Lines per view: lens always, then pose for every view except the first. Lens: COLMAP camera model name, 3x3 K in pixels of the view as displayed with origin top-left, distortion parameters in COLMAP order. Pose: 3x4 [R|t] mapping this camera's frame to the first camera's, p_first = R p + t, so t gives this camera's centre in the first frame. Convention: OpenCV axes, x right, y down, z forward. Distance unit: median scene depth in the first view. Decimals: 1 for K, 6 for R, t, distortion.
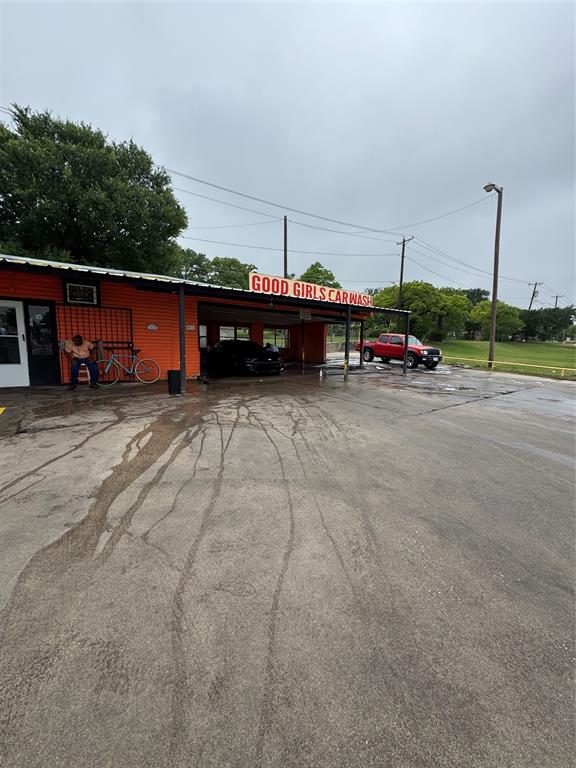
lens RADIAL K [[305.9, 0, 288.6], [0, 305.9, 382.7], [0, 0, 1]] dist [-0.004897, 0.000876]
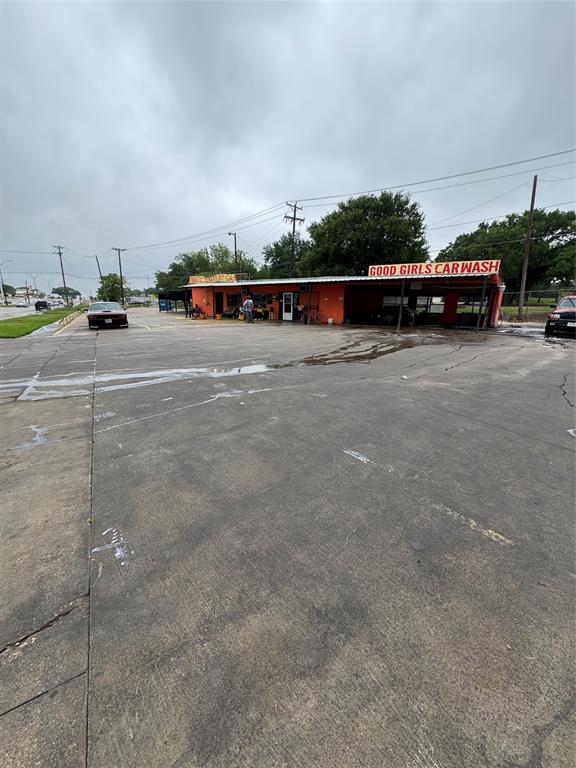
lens RADIAL K [[305.9, 0, 288.6], [0, 305.9, 382.7], [0, 0, 1]] dist [-0.004897, 0.000876]
pose [[0.284486, 0.212598, -0.934810, 1.312983], [-0.144365, 0.973482, 0.177459, 0.049770], [0.947748, 0.084469, 0.307633, 0.040295]]
